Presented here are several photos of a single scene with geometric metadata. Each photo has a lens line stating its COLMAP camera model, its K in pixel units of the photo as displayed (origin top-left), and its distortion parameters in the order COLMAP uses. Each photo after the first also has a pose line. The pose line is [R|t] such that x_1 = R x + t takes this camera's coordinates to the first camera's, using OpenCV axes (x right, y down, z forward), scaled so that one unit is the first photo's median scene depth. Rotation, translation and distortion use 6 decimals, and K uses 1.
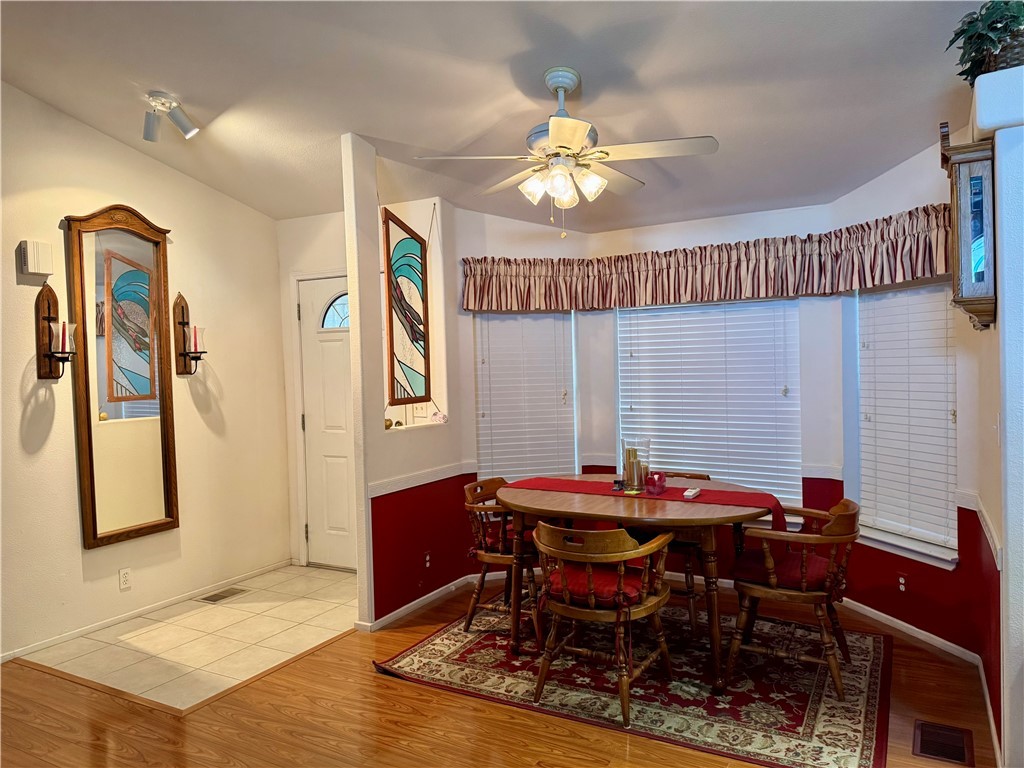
lens RADIAL K [[717.0, 0, 511.5], [0, 717.0, 382.6], [0, 0, 1]] dist [0.056867, -0.079567]
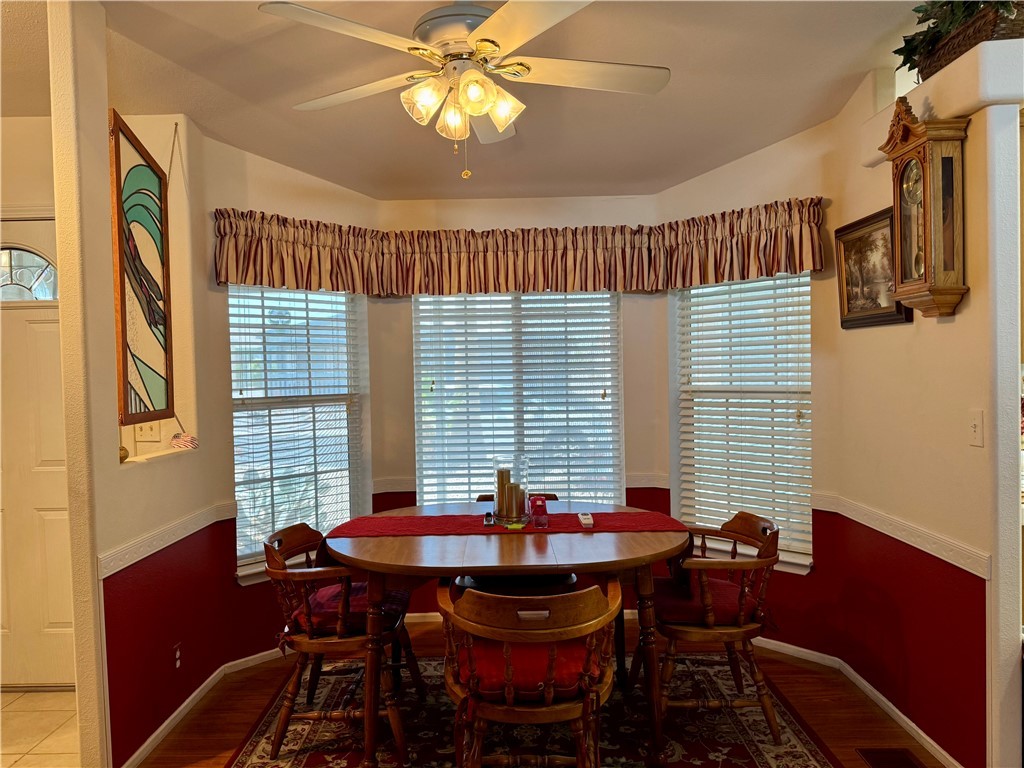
lens RADIAL K [[717.0, 0, 514.9], [0, 717.0, 393.7], [0, 0, 1]] dist [0.056867, -0.079567]
pose [[0.870638, -0.007957, 0.491861, -0.173432], [0.009489, 0.999955, -0.000621, 0.008264], [-0.491833, 0.005208, 0.870674, 0.270794]]
